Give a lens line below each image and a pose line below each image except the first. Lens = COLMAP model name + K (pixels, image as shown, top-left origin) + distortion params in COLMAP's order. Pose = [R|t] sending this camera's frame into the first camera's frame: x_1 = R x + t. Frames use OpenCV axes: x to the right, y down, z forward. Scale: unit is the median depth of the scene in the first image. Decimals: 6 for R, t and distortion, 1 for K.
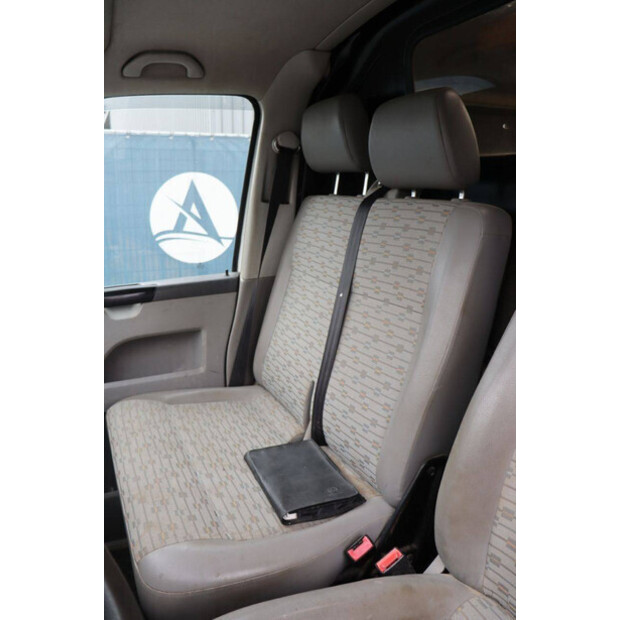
lens RADIAL K [[519.3, 0, 315.1], [0, 519.3, 307.6], [0, 0, 1]] dist [-0.121702, 0.094486]
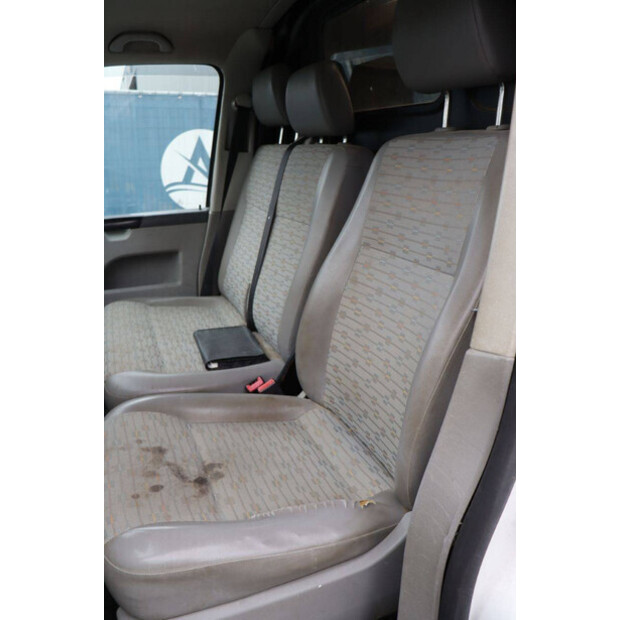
lens RADIAL K [[519.3, 0, 311.4], [0, 519.3, 308.0], [0, 0, 1]] dist [-0.121702, 0.094486]
pose [[0.997431, 0.028930, -0.065537, 0.210018], [-0.024263, 0.997187, 0.070922, 0.091553], [0.067404, -0.069150, 0.995327, -0.274872]]
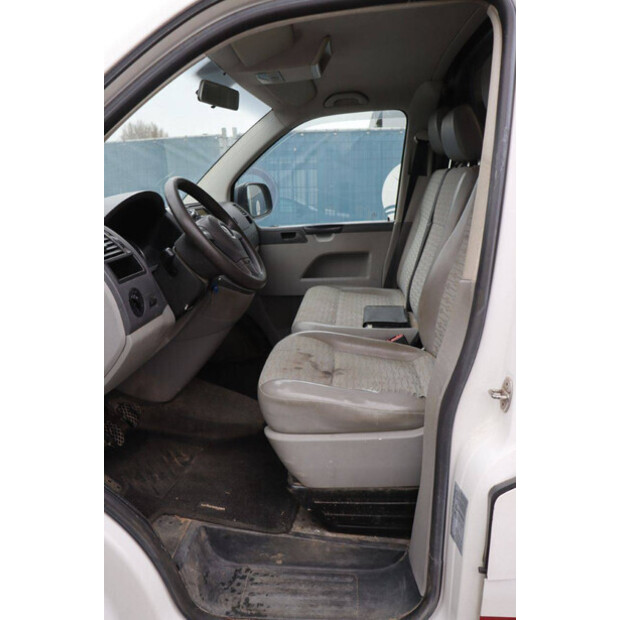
lens RADIAL K [[519.3, 0, 311.4], [0, 519.3, 311.7], [0, 0, 1]] dist [-0.121702, 0.094486]
pose [[0.860921, 0.102763, -0.498252, 0.501228], [-0.092144, 0.994685, 0.045937, 0.185417], [0.500325, 0.006362, 0.865815, -0.565346]]
